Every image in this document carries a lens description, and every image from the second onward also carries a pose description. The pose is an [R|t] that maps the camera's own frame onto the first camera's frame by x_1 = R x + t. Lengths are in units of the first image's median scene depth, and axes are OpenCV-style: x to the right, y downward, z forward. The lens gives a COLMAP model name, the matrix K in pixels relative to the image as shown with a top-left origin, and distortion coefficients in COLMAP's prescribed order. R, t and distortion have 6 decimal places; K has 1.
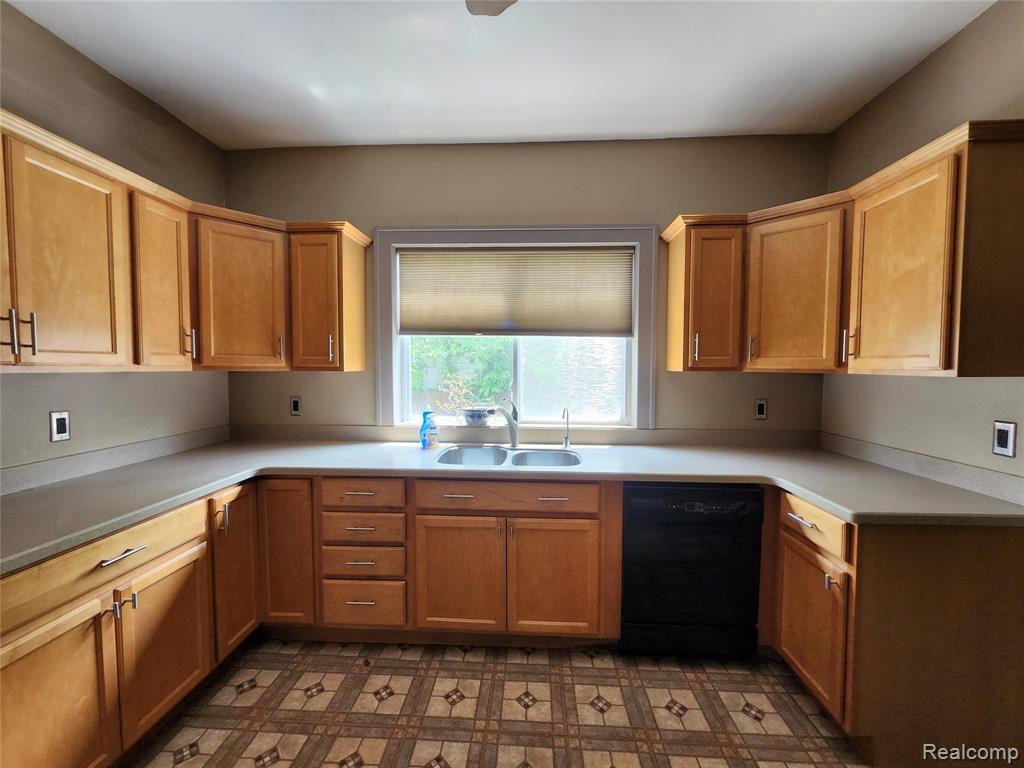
lens RADIAL K [[400.7, 0, 512.3], [0, 400.7, 382.5], [0, 0, 1]] dist [-0.000118, -0.000718]
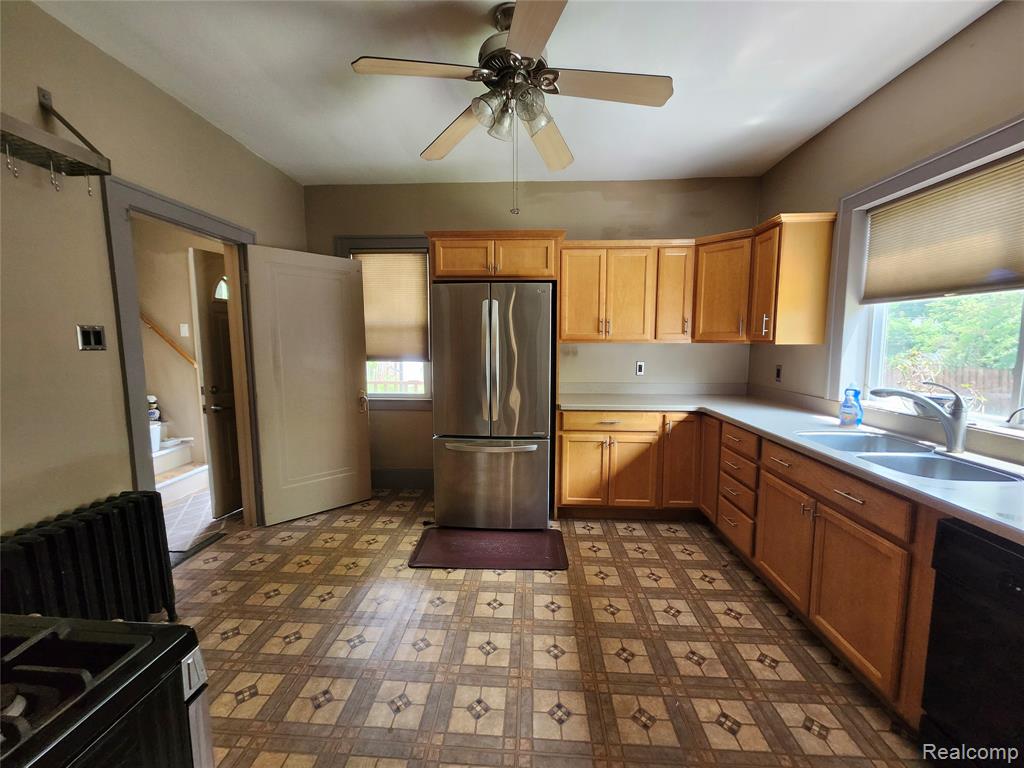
lens RADIAL K [[400.7, 0, 507.4], [0, 400.7, 382.6], [0, 0, 1]] dist [-0.000118, -0.000718]
pose [[-0.008914, 0.101182, -0.994828, 0.958170], [-0.039949, 0.994037, 0.101459, -0.004570], [0.999162, 0.040647, -0.004819, 0.286148]]
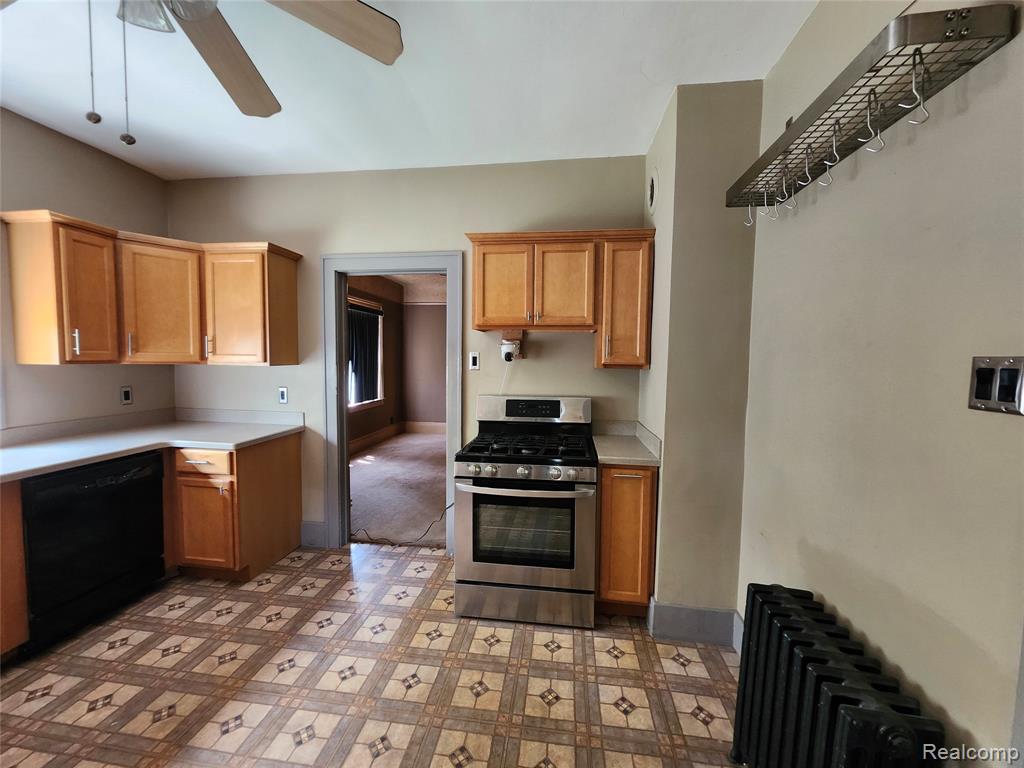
lens RADIAL K [[400.7, 0, 512.8], [0, 400.7, 383.2], [0, 0, 1]] dist [-0.000118, -0.000718]
pose [[0.067350, -0.063334, 0.995717, -0.607176], [0.025257, 0.997772, 0.061756, -0.015763], [-0.997410, 0.020990, 0.068800, -0.265398]]
